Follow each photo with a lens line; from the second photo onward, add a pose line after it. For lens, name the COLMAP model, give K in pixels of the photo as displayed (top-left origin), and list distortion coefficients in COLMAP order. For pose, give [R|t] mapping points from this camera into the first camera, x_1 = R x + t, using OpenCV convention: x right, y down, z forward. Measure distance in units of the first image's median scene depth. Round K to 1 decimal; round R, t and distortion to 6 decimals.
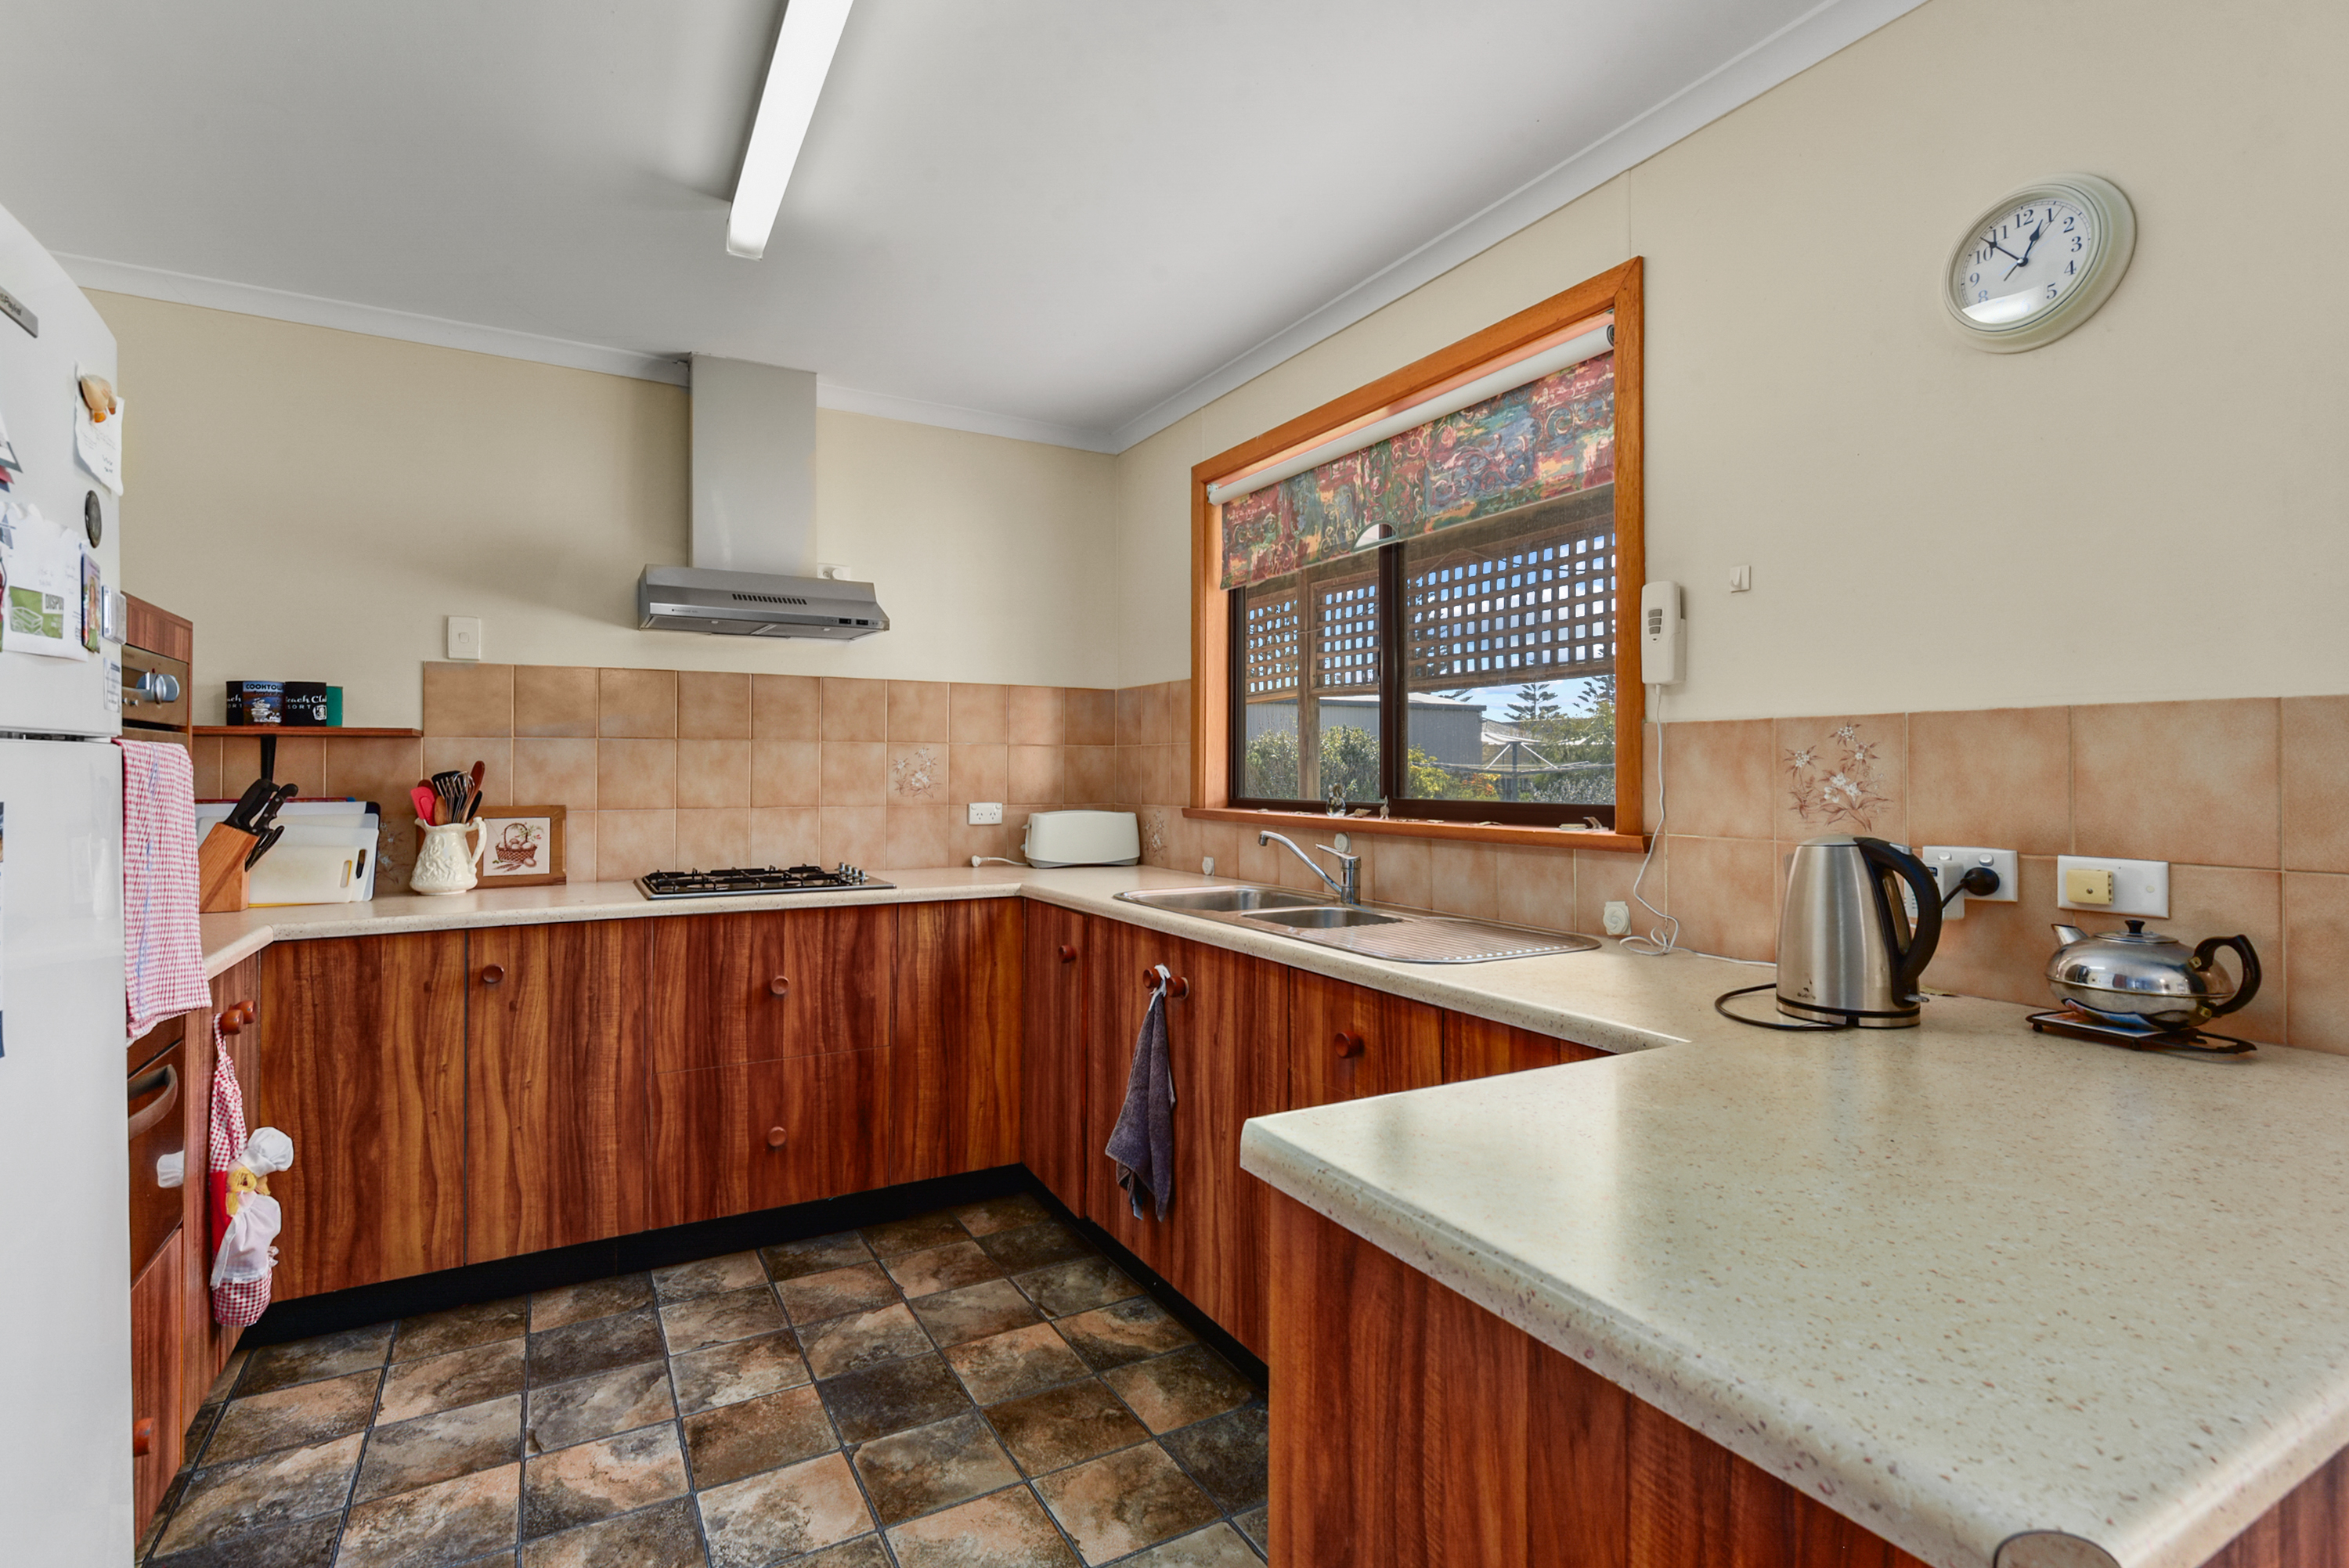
lens RADIAL K [[1114.3, 0, 1177.3], [0, 1114.3, 763.0], [0, 0, 1]] dist [-0.003679, -0.000327]
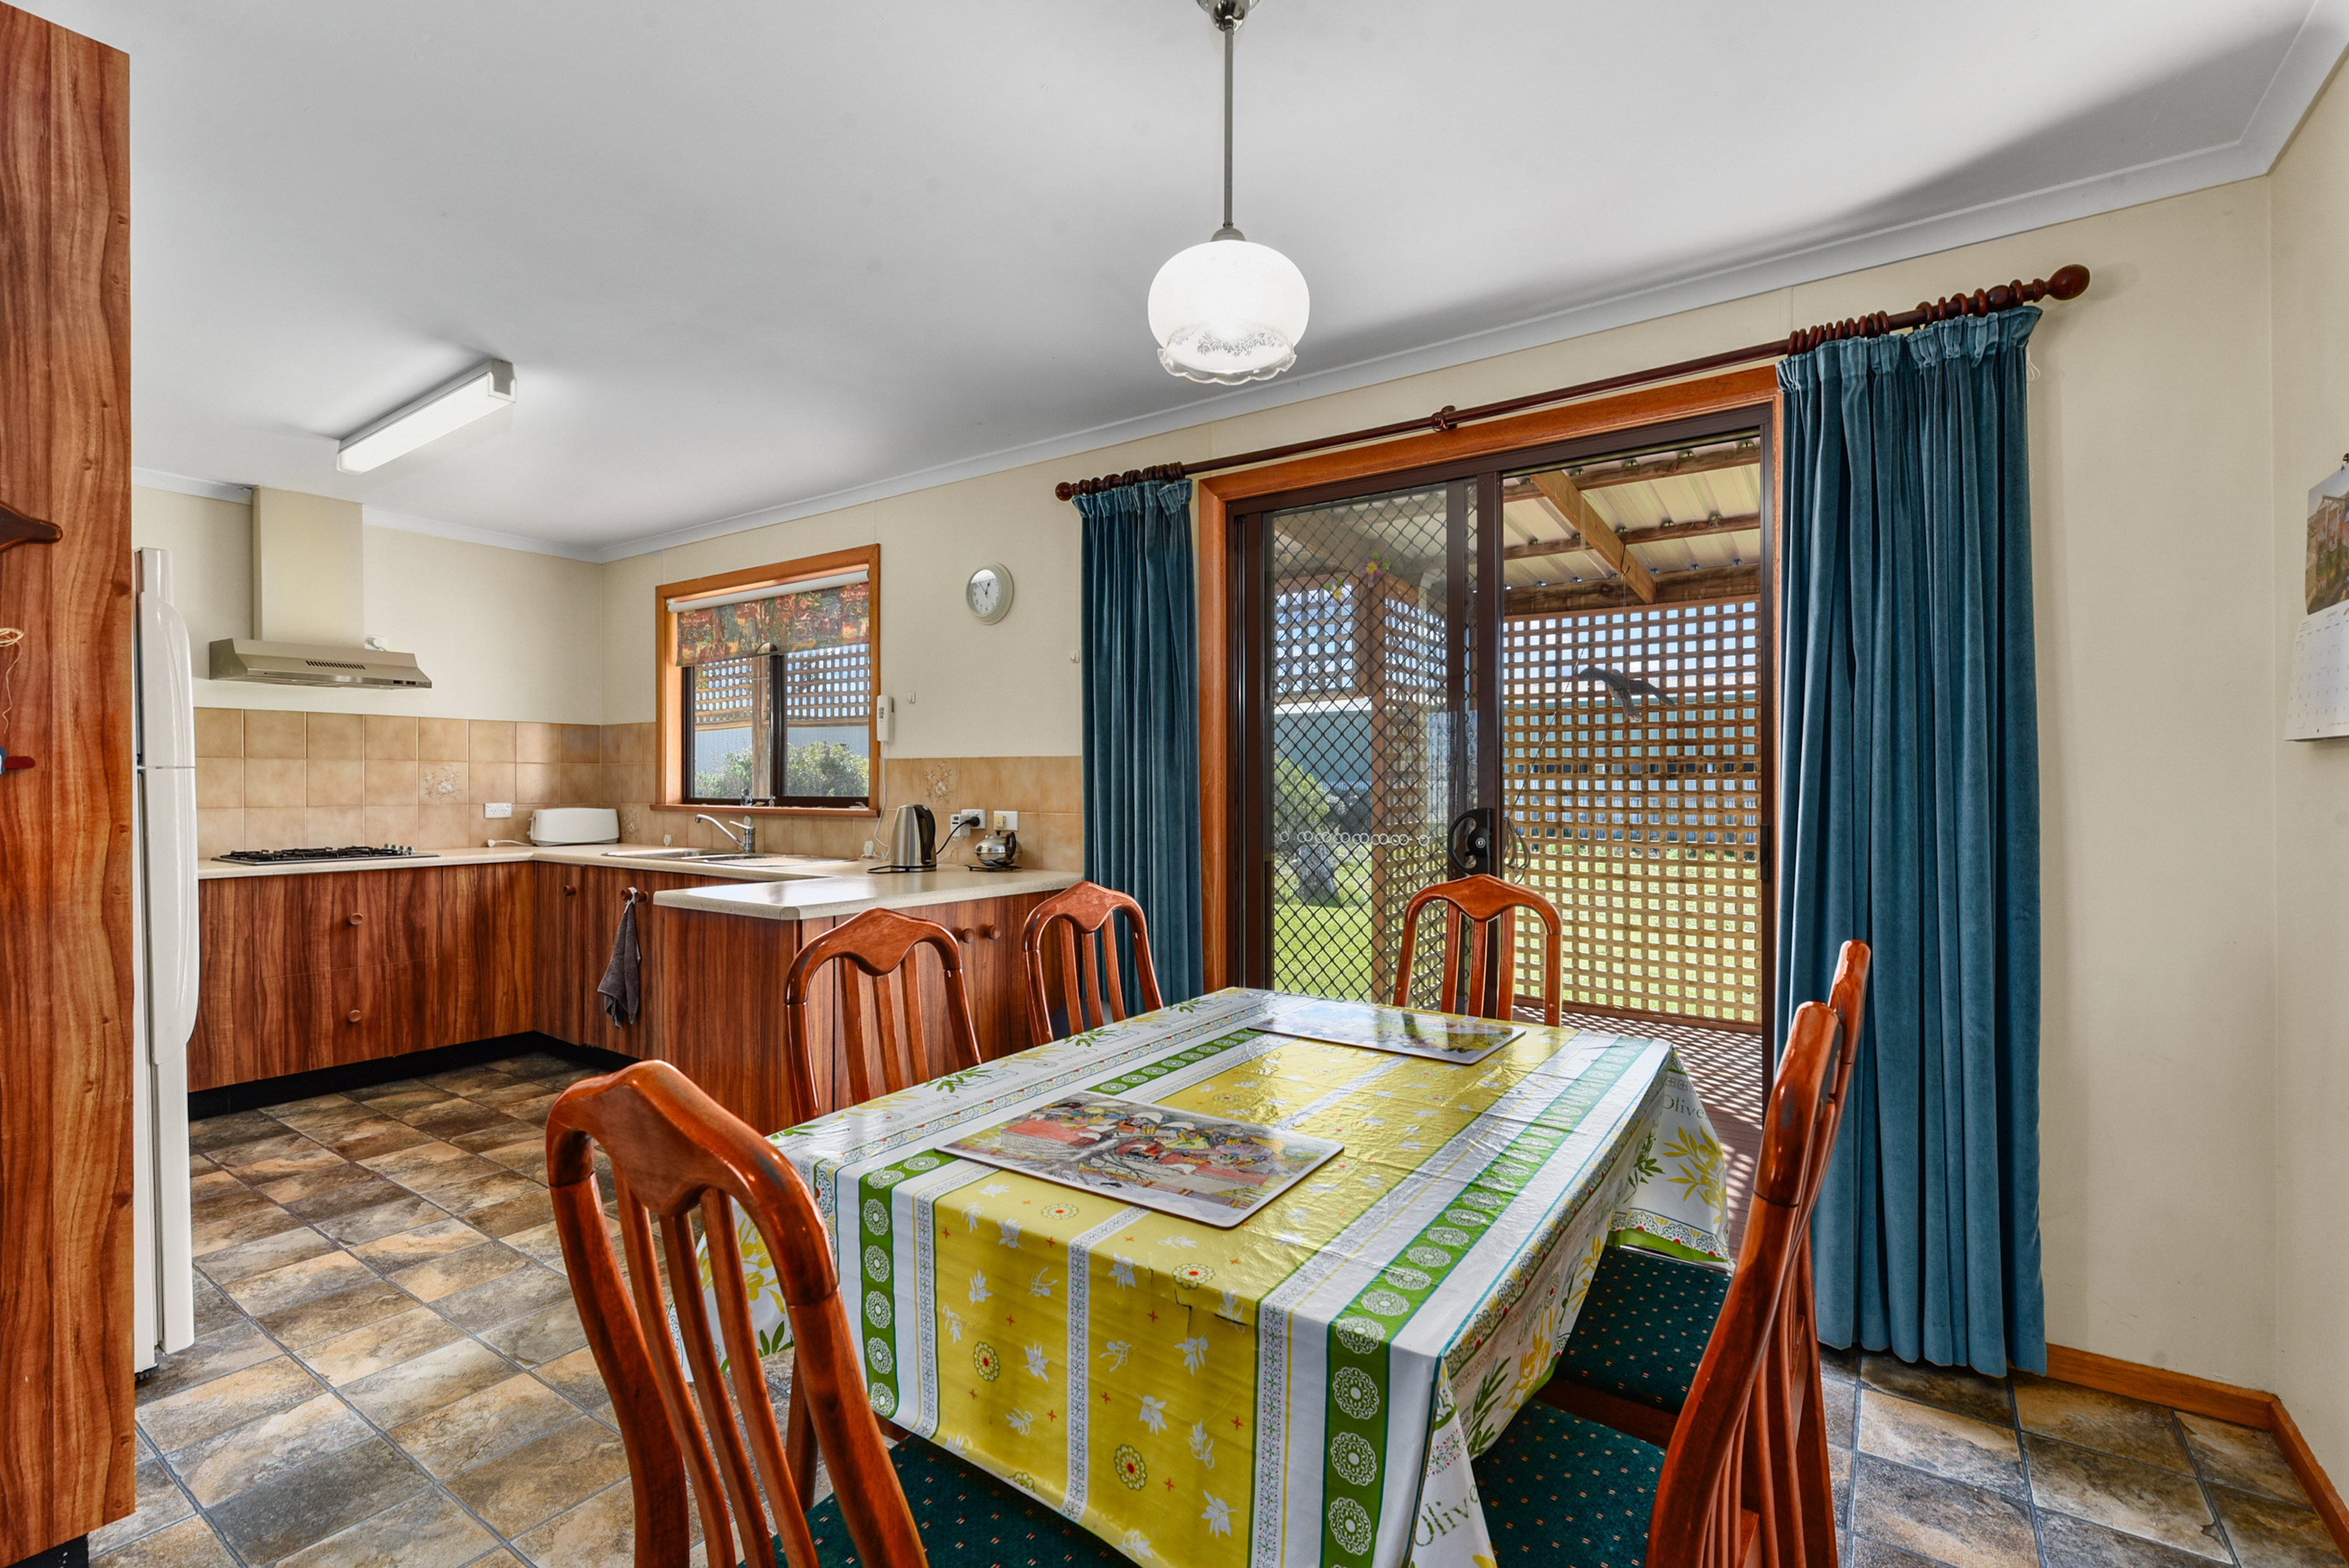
lens RADIAL K [[1051.4, 0, 1180.1], [0, 1051.4, 784.6], [0, 0, 1]] dist [-0.000514, -0.001051]
pose [[0.897878, -0.001812, 0.440241, 0.029370], [-0.002317, 0.999958, 0.008841, -0.002903], [-0.440239, -0.008958, 0.897836, -0.820770]]
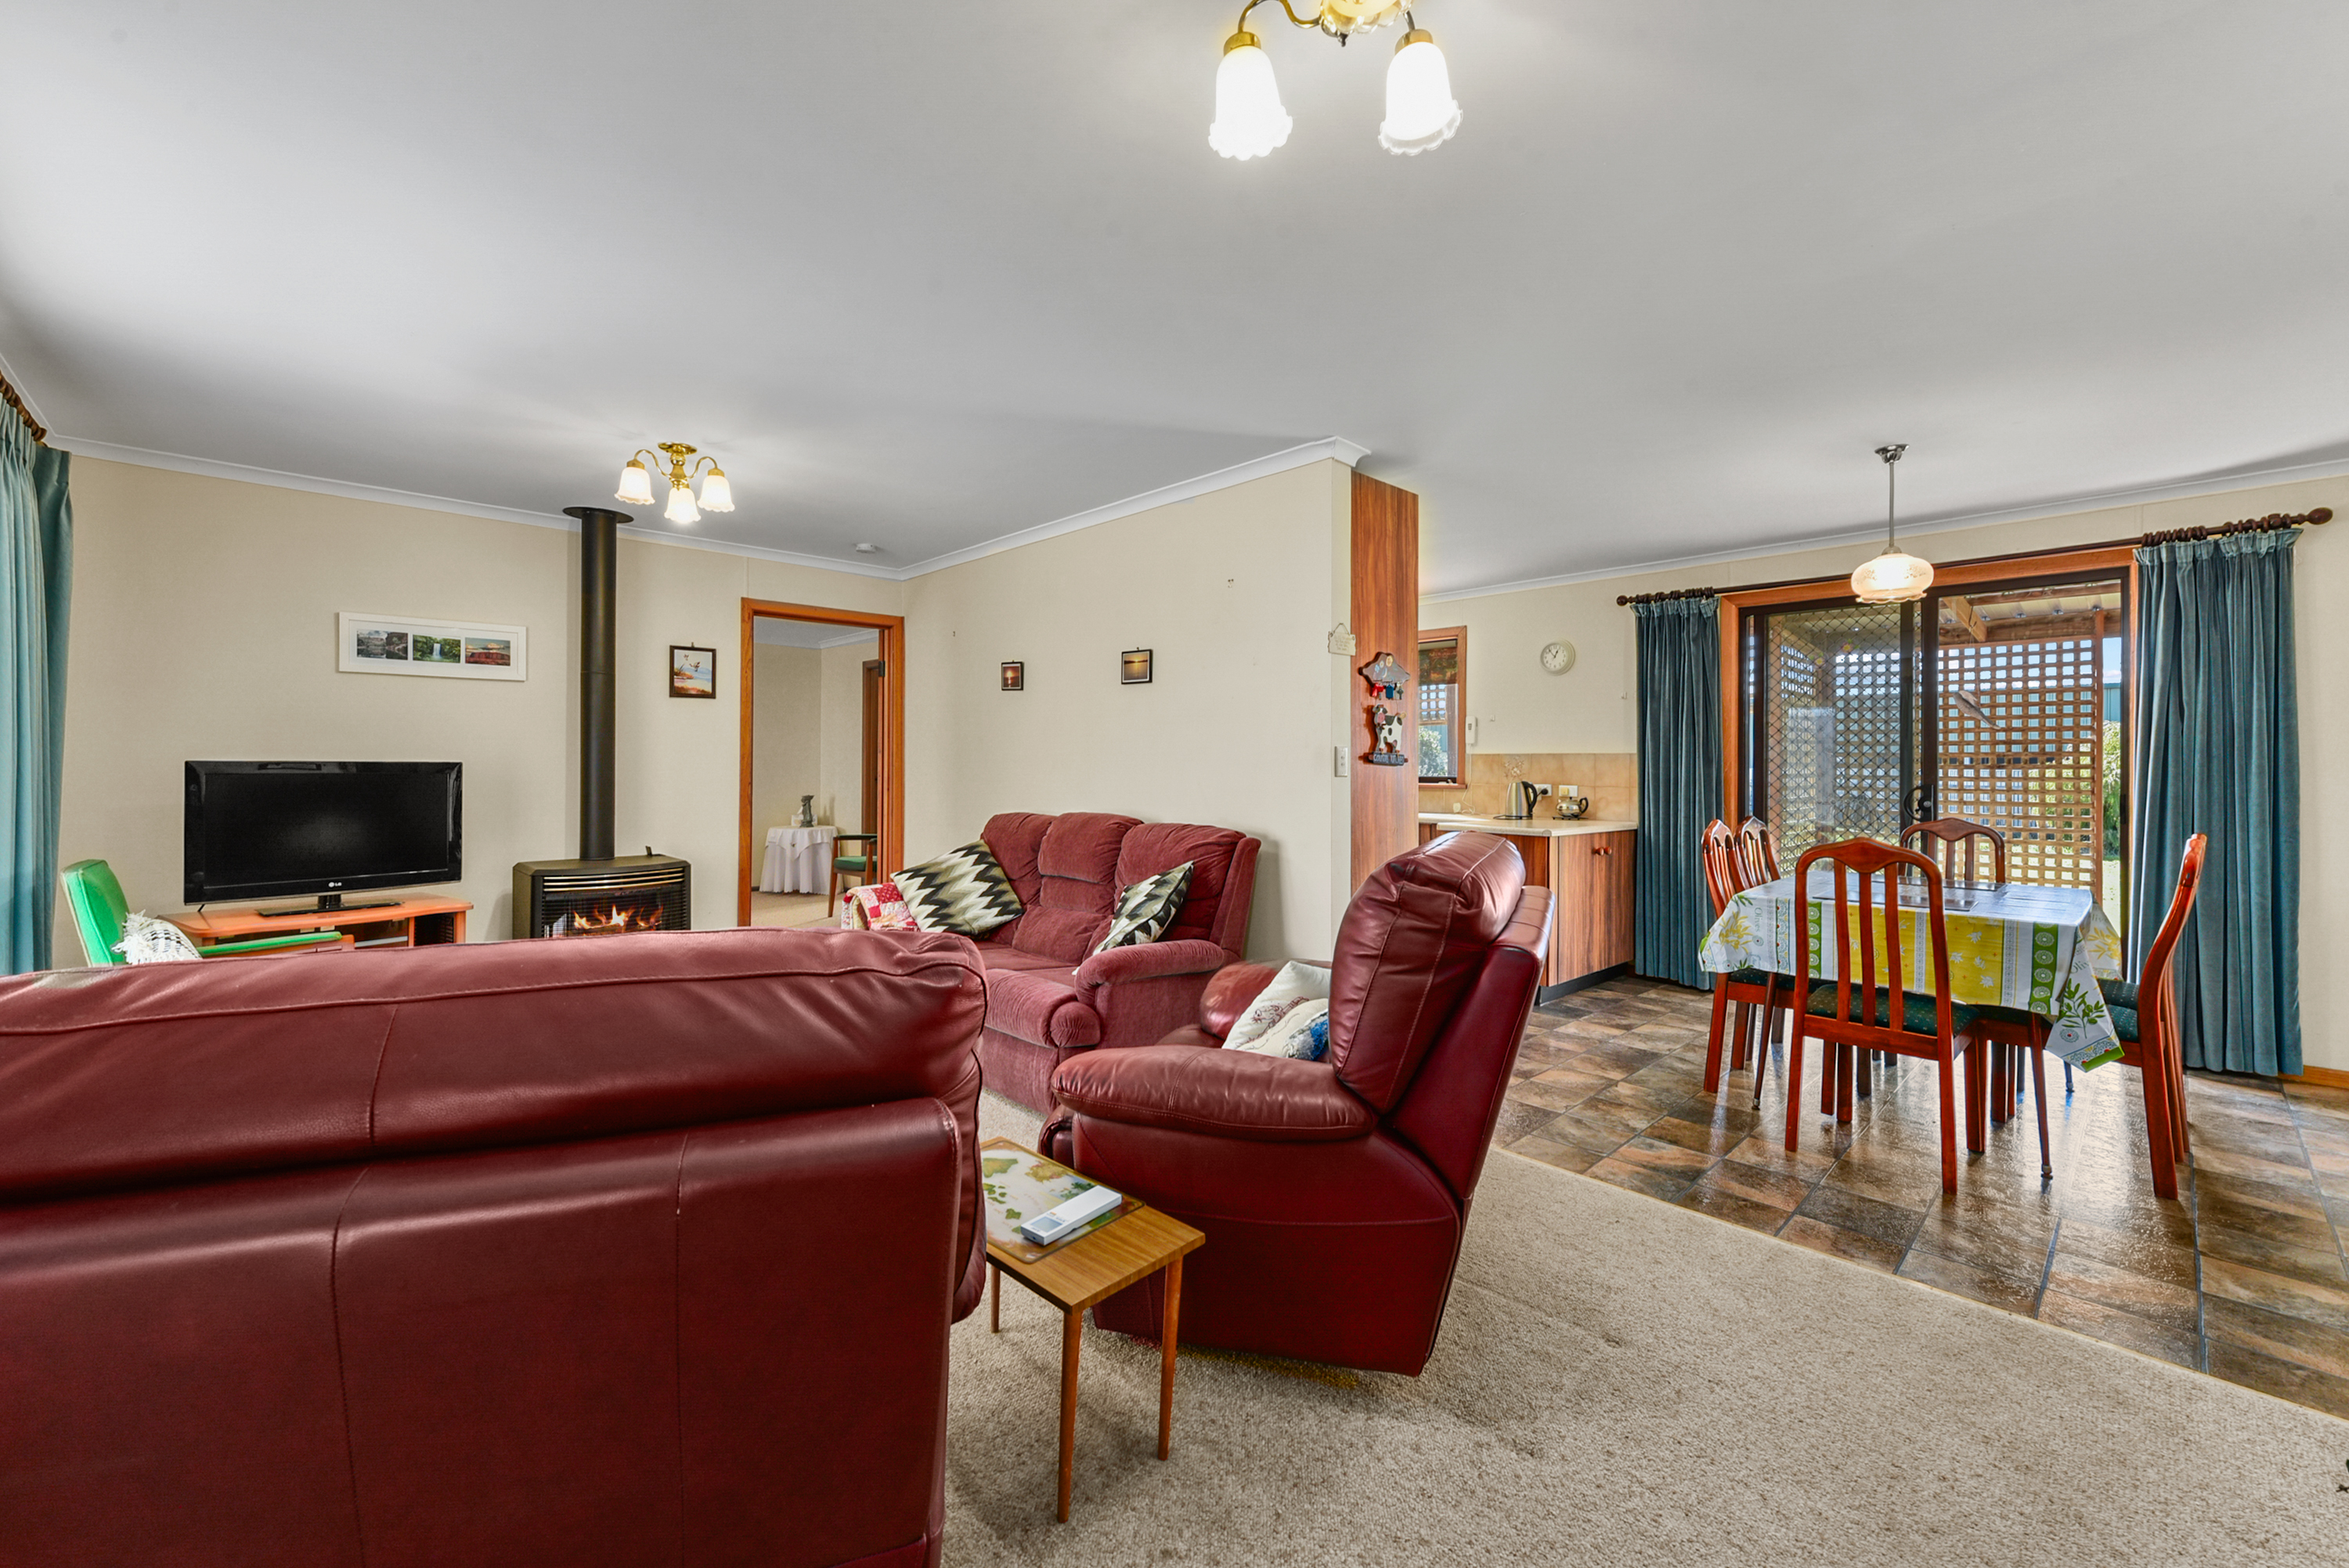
lens RADIAL K [[945.8, 0, 1174.7], [0, 945.8, 769.7], [0, 0, 1]] dist [-0.002711, 0.000183]
pose [[0.971039, 0.003086, 0.238902, -0.917964], [-0.005597, 0.999936, 0.009834, -0.006793], [-0.238856, -0.010886, 0.970994, -1.314562]]
